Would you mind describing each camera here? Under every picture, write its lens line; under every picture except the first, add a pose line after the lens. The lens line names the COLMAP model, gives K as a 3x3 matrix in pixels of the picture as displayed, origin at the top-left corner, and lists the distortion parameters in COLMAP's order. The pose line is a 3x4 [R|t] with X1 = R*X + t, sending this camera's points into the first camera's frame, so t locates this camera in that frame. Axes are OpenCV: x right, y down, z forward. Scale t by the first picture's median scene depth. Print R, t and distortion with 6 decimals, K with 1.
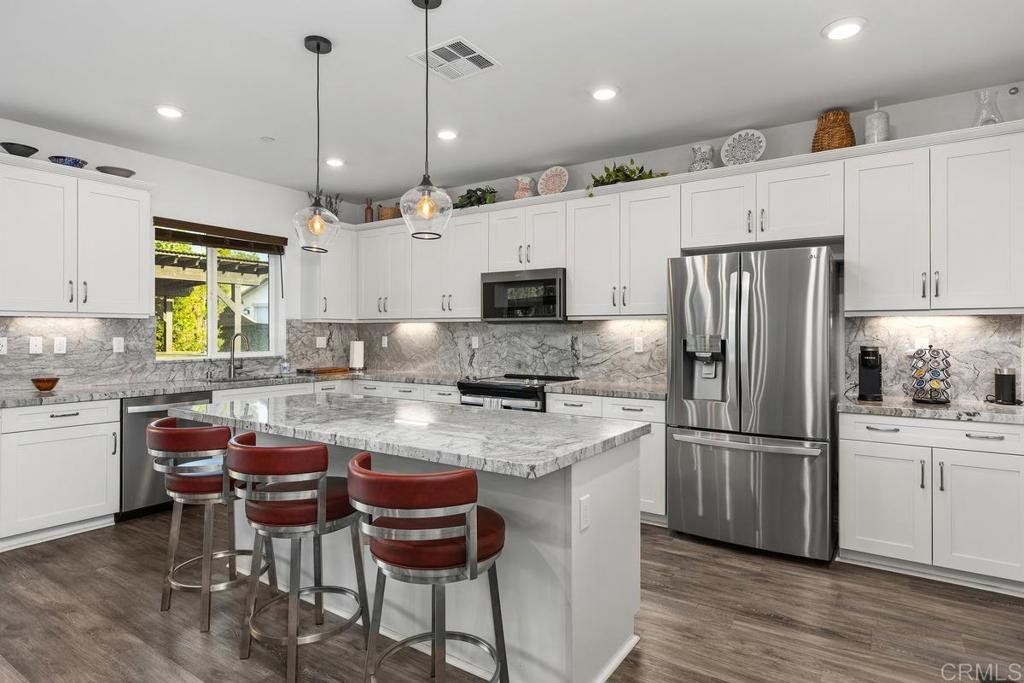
lens RADIAL K [[562.6, 0, 512.6], [0, 562.6, 333.8], [0, 0, 1]] dist [0.007318, 0.000857]
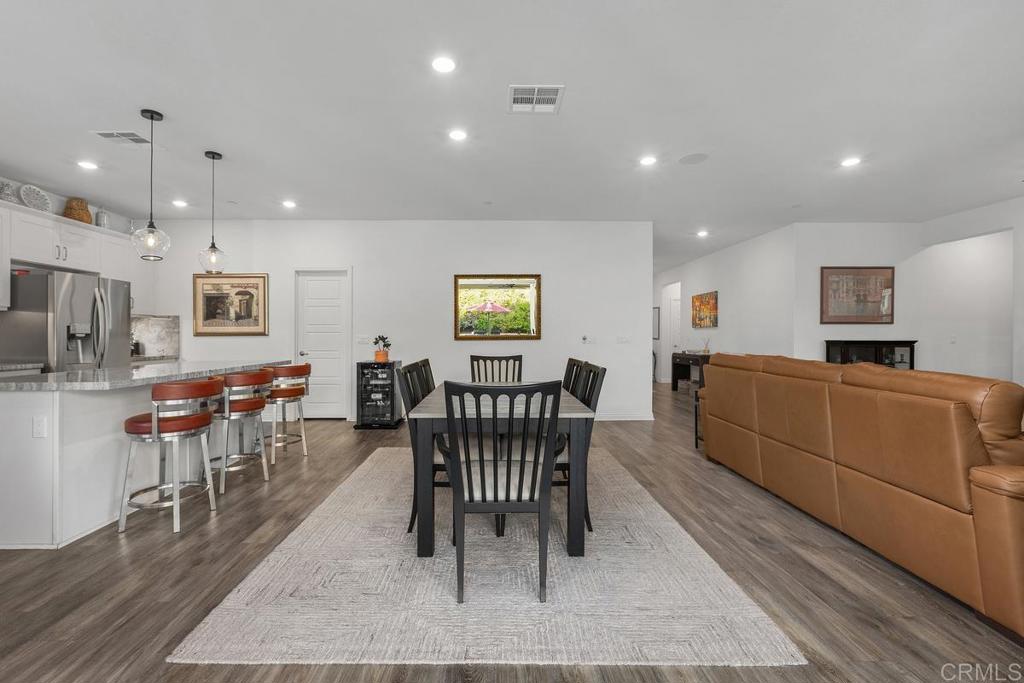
lens RADIAL K [[453.2, 0, 510.6], [0, 453.2, 337.3], [0, 0, 1]] dist [0.002312, -0.000589]
pose [[-0.566300, -0.004143, 0.824189, -1.115113], [-0.002574, 0.999991, 0.003258, 0.025855], [-0.824195, -0.000276, -0.566306, 0.556958]]
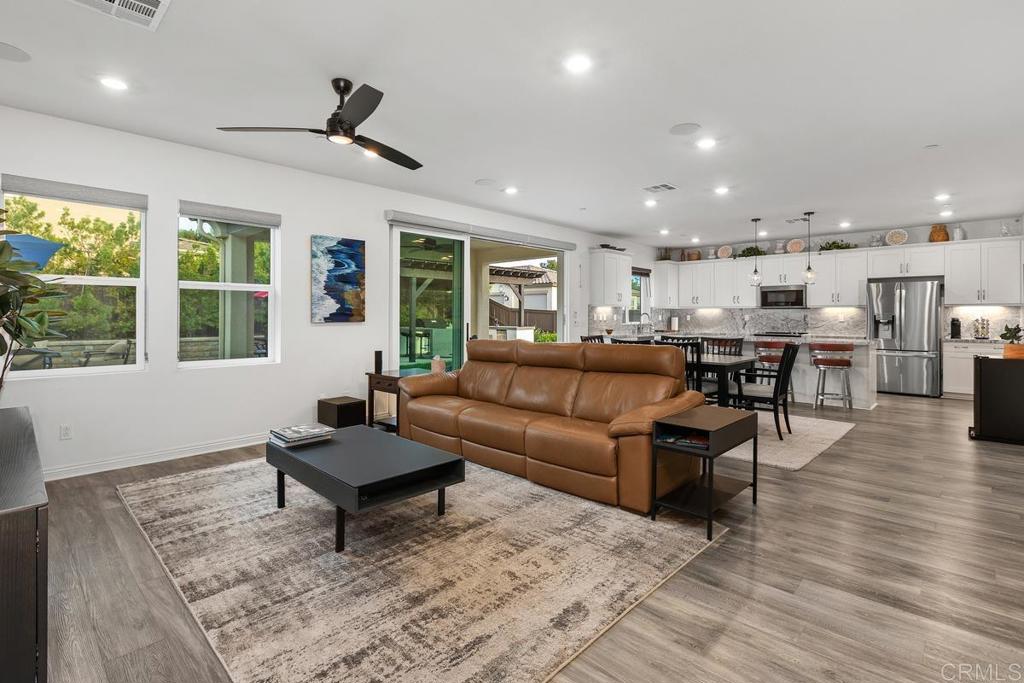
lens RADIAL K [[484.7, 0, 511.6], [0, 484.7, 313.5], [0, 0, 1]] dist [-0.003943, -0.002346]
pose [[0.985451, 0.001513, -0.169954, -0.768072], [-0.002673, 0.999975, -0.006602, 0.015985], [0.169940, 0.006960, 0.985430, -1.174963]]
